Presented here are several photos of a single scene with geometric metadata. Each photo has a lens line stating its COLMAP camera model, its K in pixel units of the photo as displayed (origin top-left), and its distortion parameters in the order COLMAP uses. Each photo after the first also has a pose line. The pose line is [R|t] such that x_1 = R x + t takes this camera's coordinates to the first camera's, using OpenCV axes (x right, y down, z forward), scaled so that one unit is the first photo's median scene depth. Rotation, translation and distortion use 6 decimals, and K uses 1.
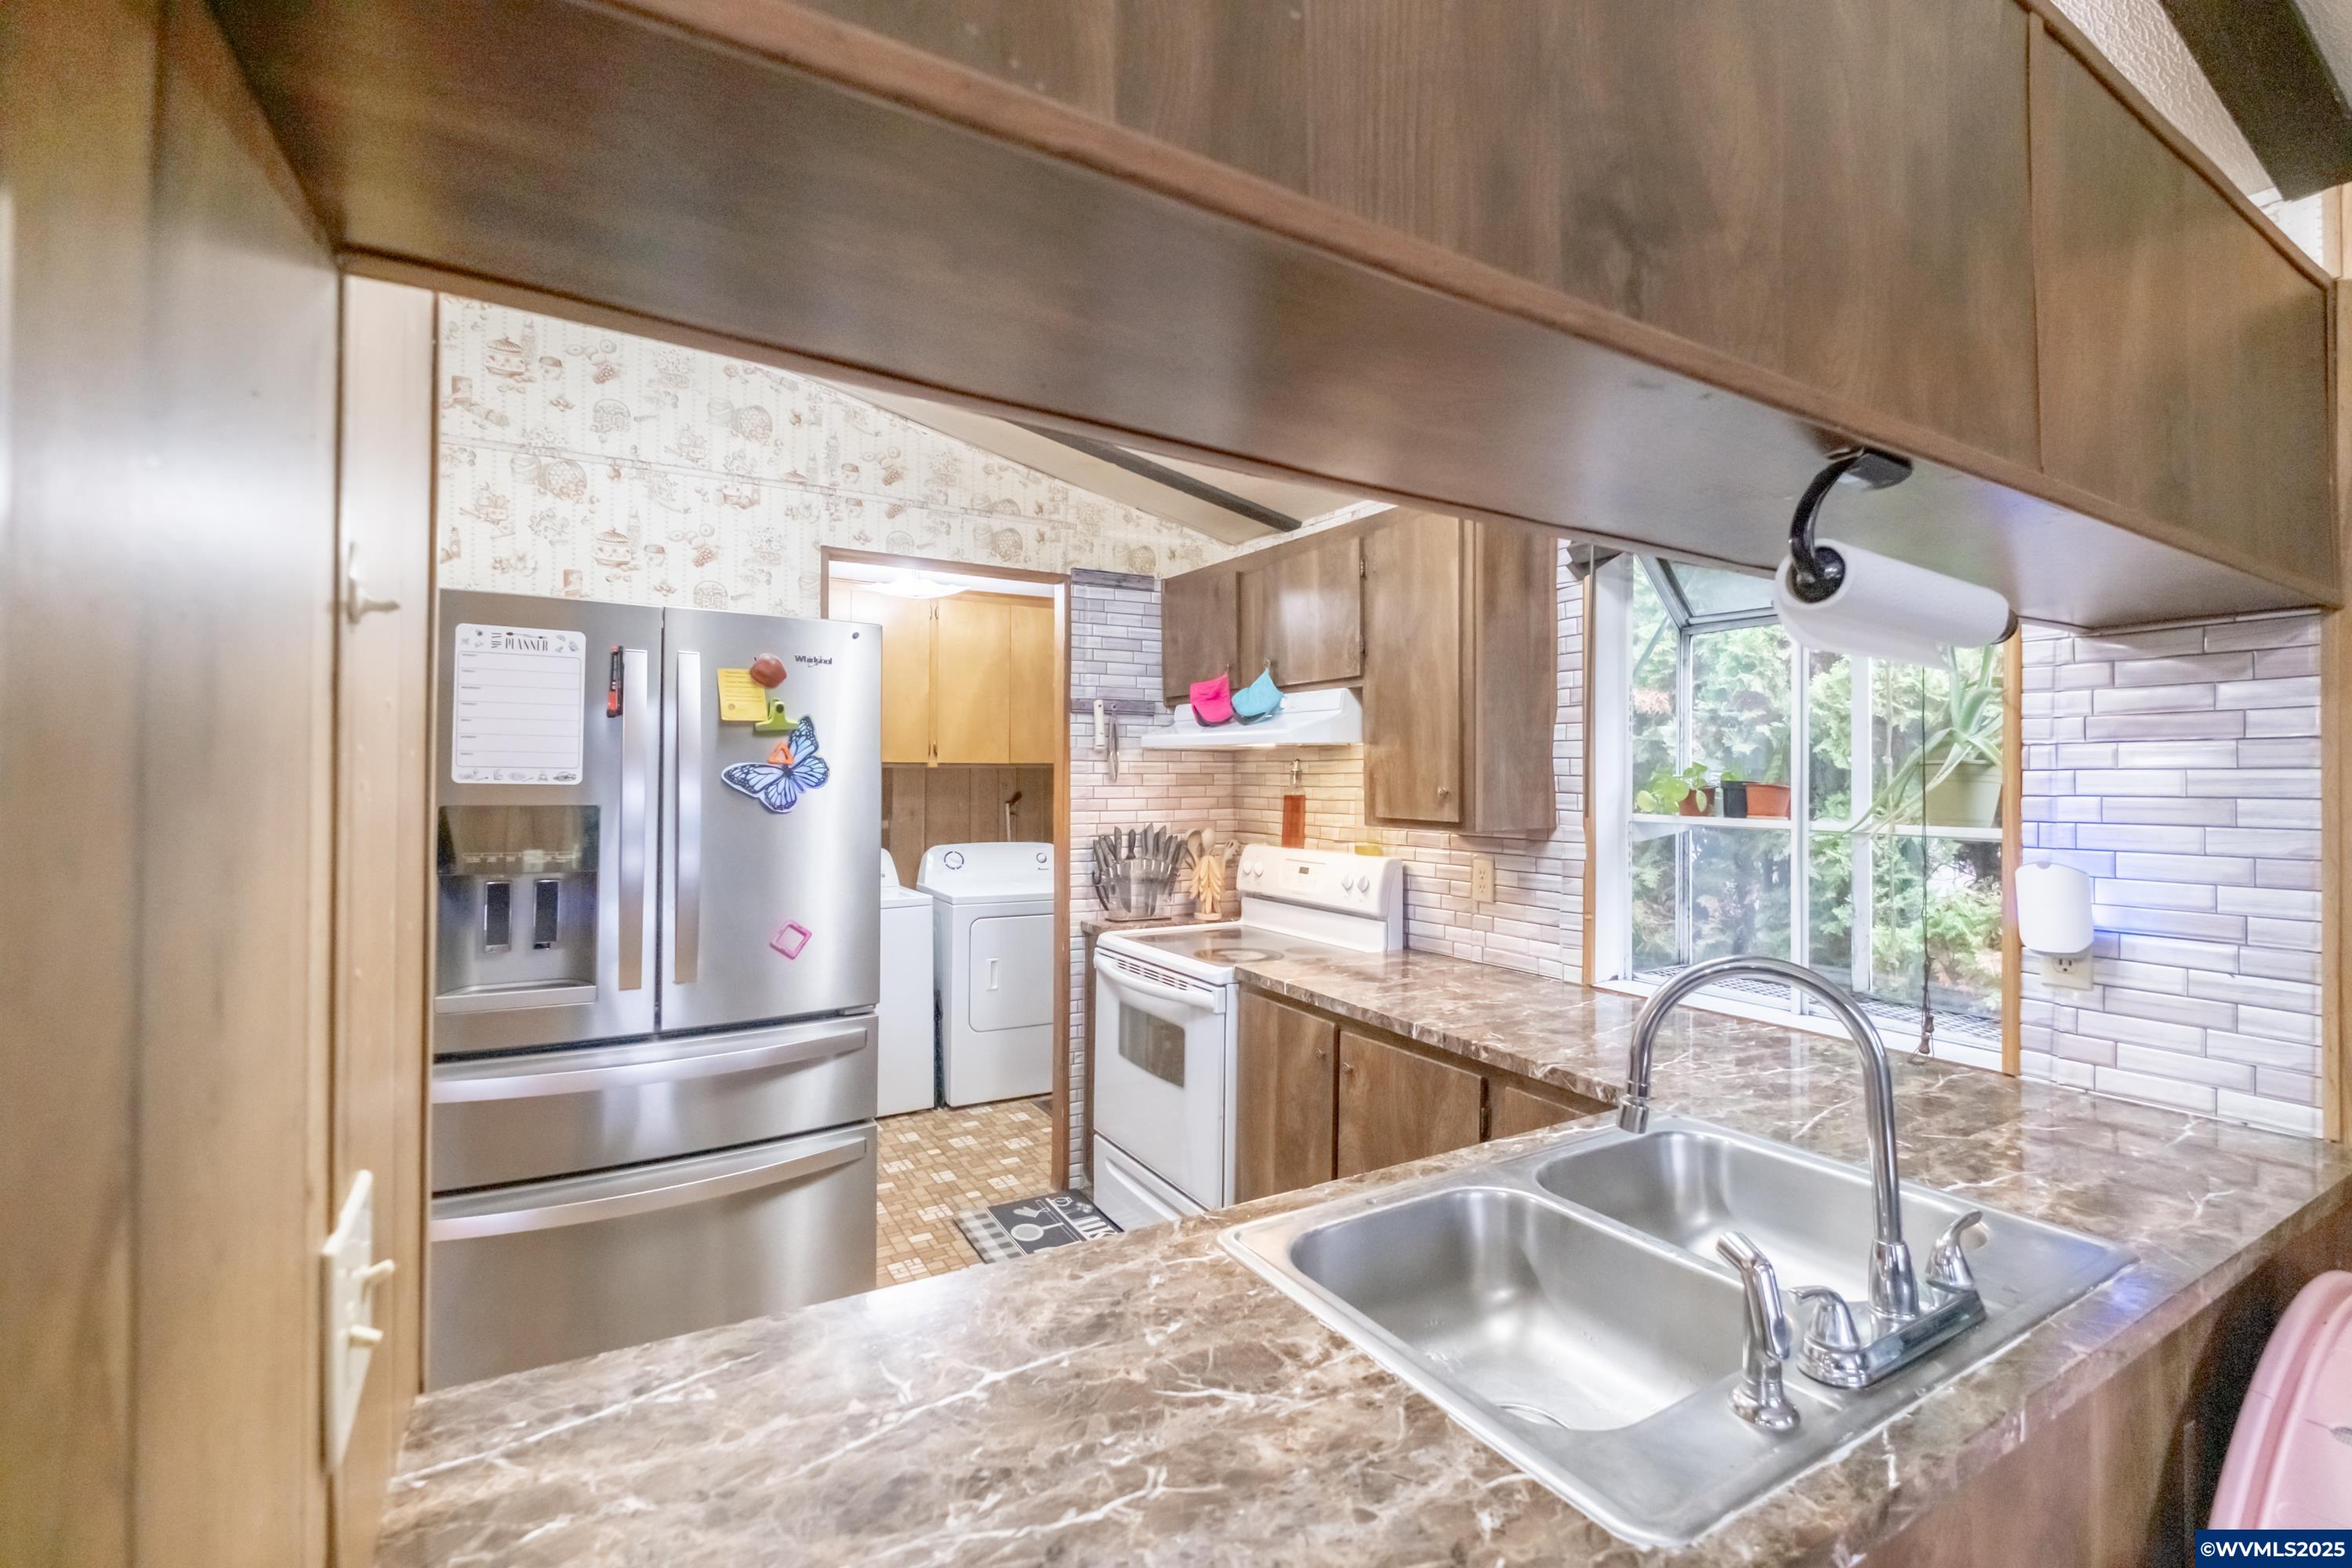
lens RADIAL K [[1016.1, 0, 1192.2], [0, 1016.1, 780.9], [0, 0, 1]] dist [-0.001728, -0.000202]
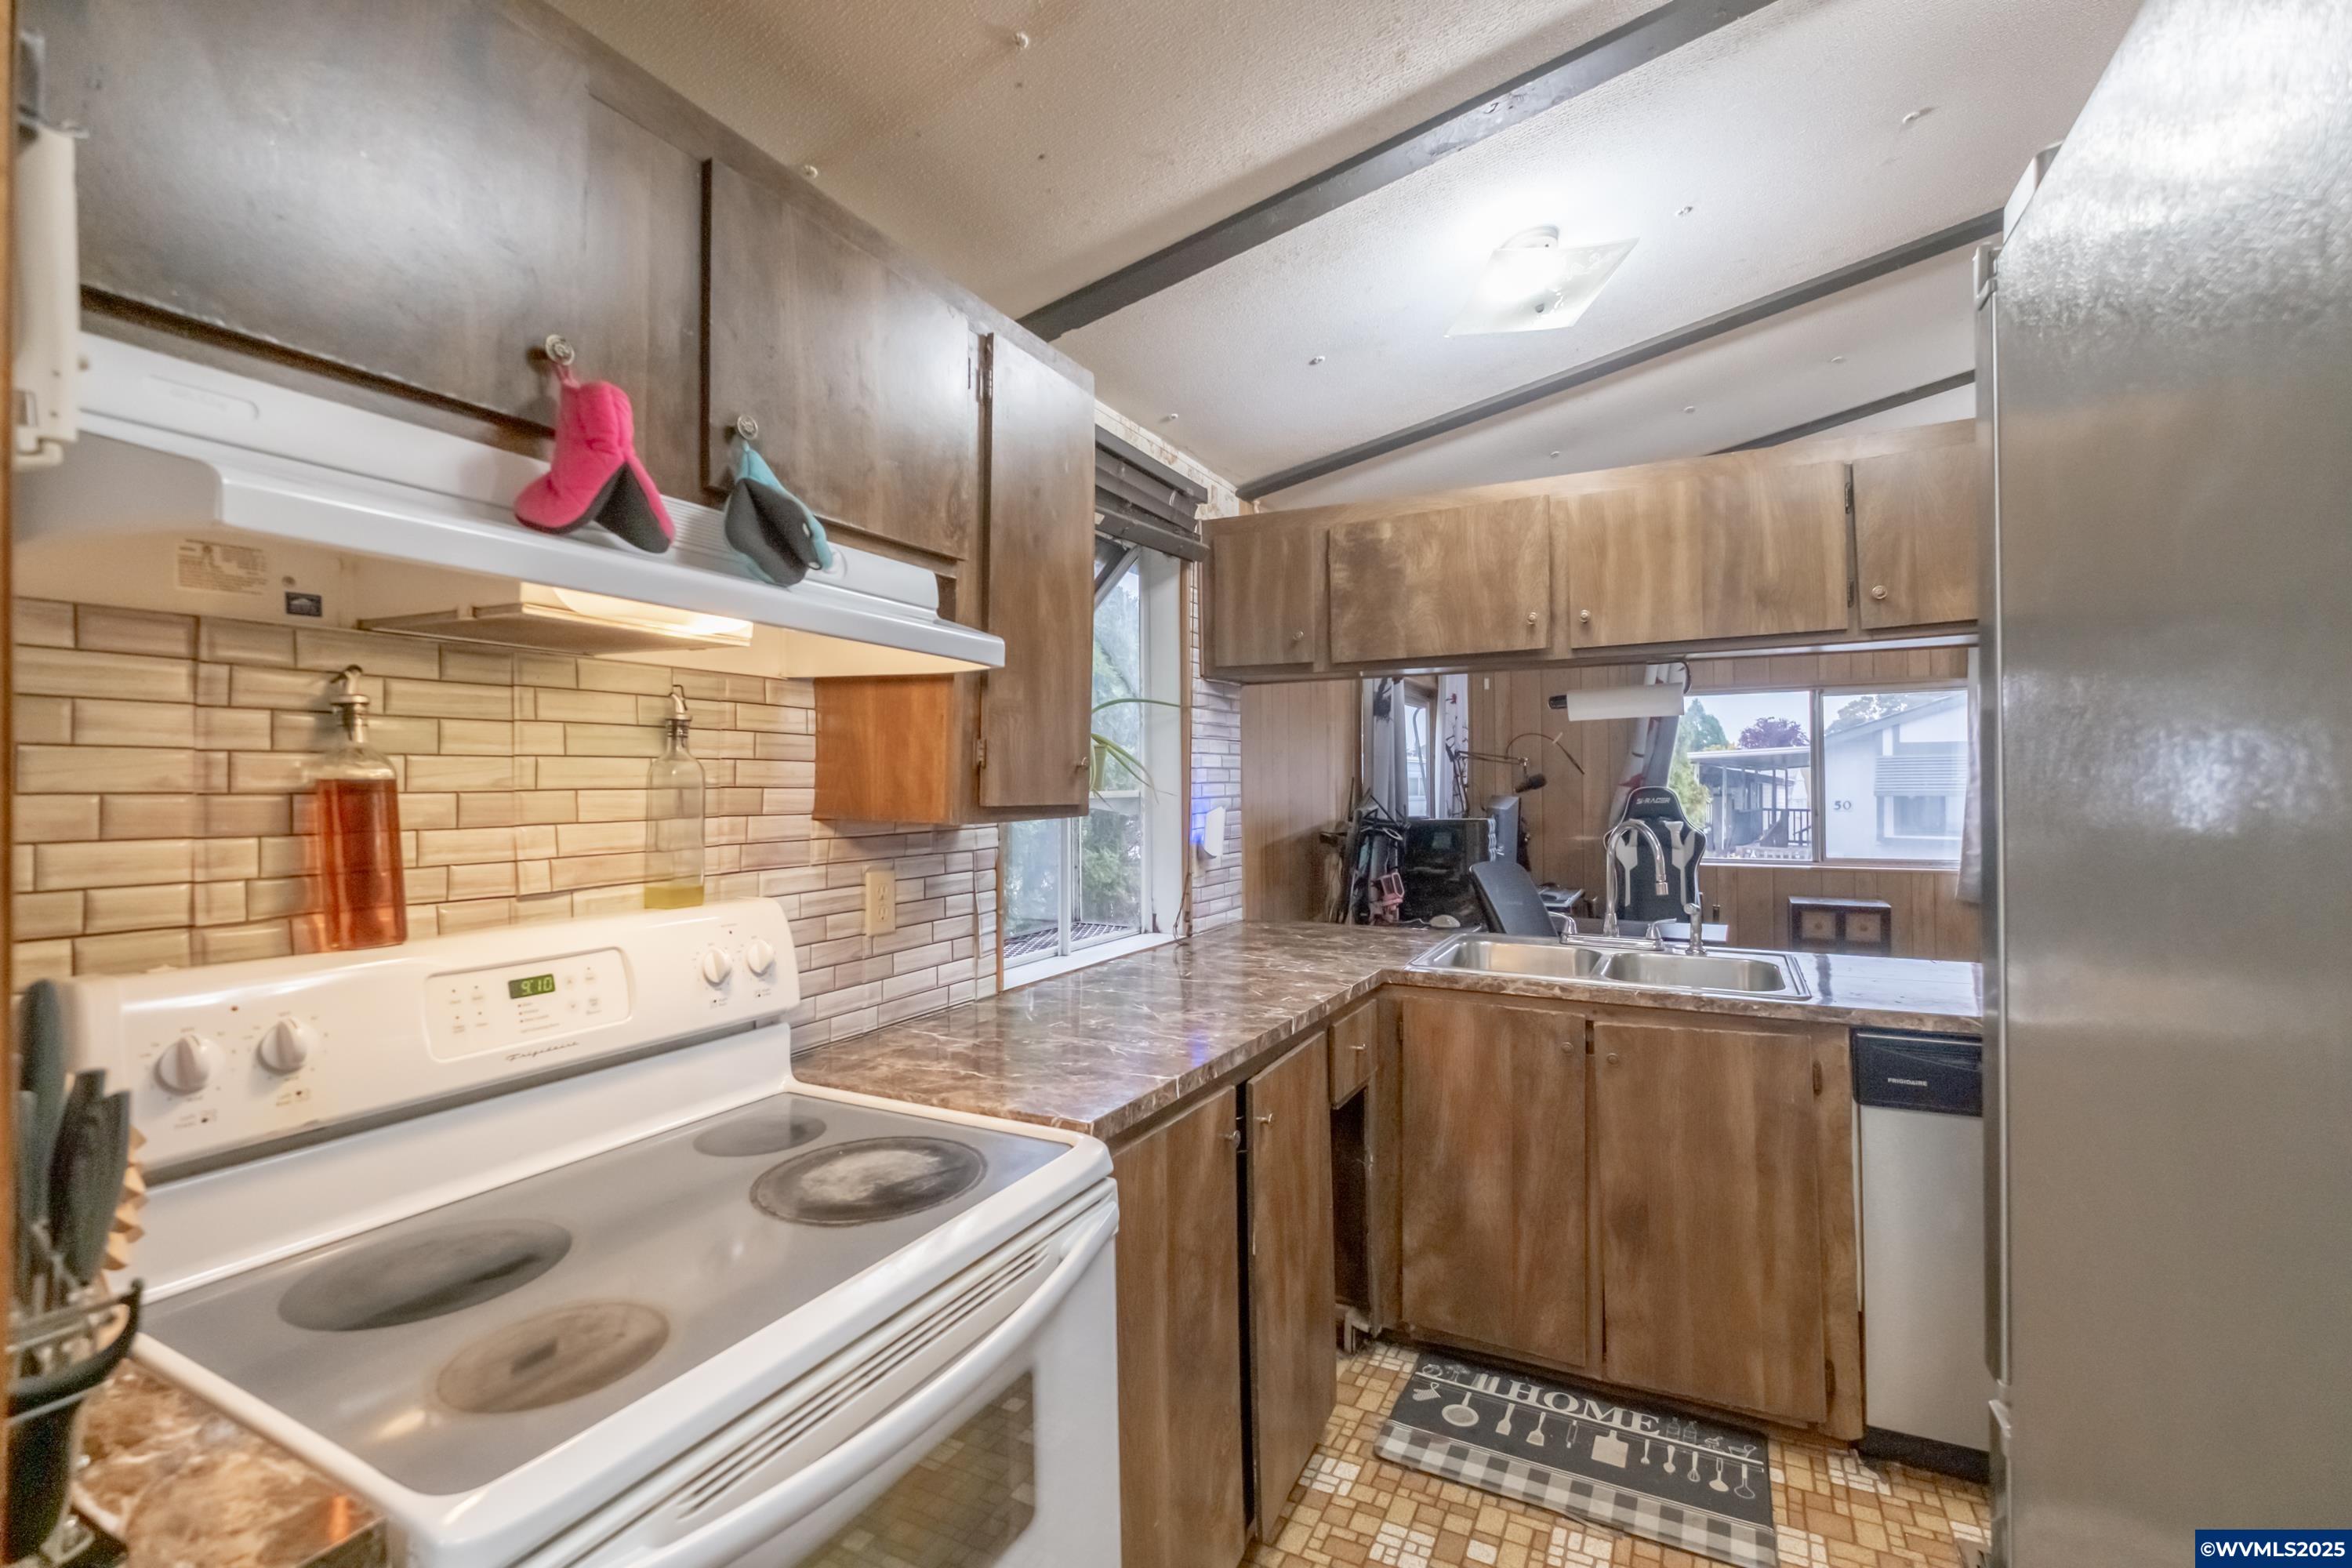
lens RADIAL K [[1016.1, 0, 1192.4], [0, 1016.1, 775.7], [0, 0, 1]] dist [-0.001728, -0.000202]
pose [[-0.529567, 0.004758, 0.848255, -0.435853], [0.005283, 0.999983, -0.002311, 0.021543], [-0.848252, 0.003257, -0.529583, 1.349361]]
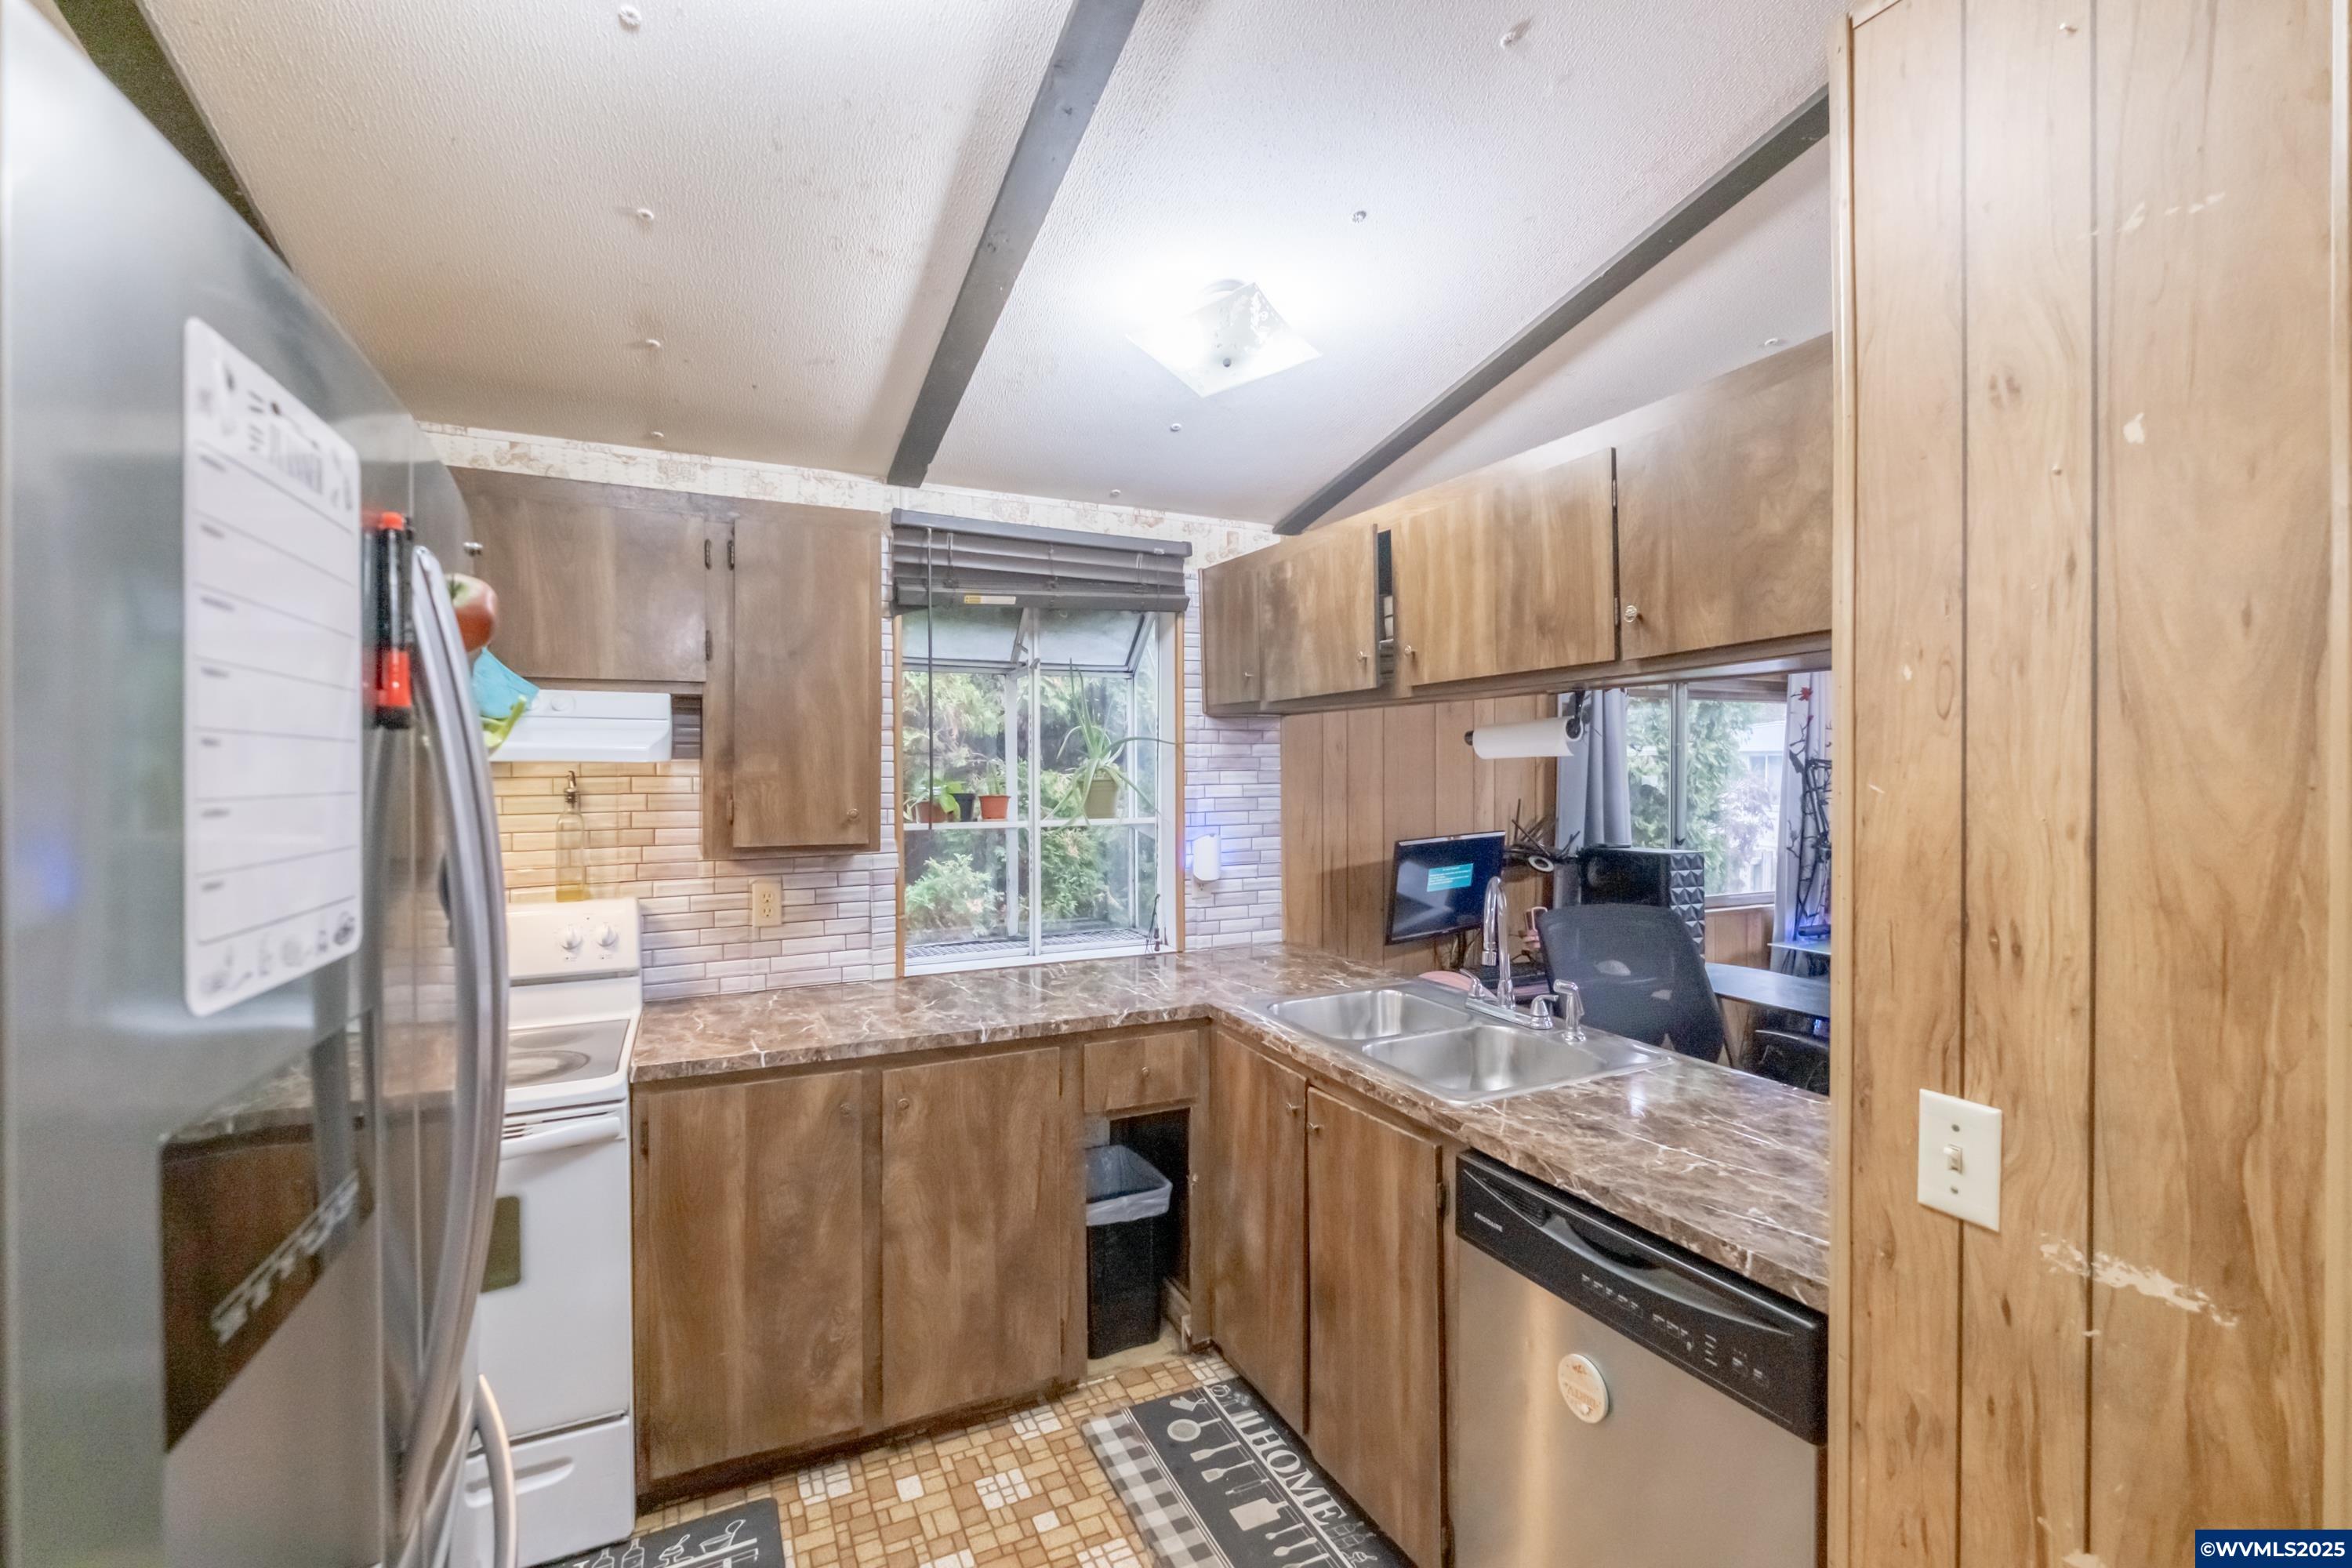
lens RADIAL K [[1016.1, 0, 1194.5], [0, 1016.1, 776.5], [0, 0, 1]] dist [-0.001728, -0.000202]
pose [[0.081344, -0.018317, 0.996518, -0.729456], [0.007114, 0.999816, 0.017797, -0.042291], [-0.996661, 0.005642, 0.081459, 0.594264]]
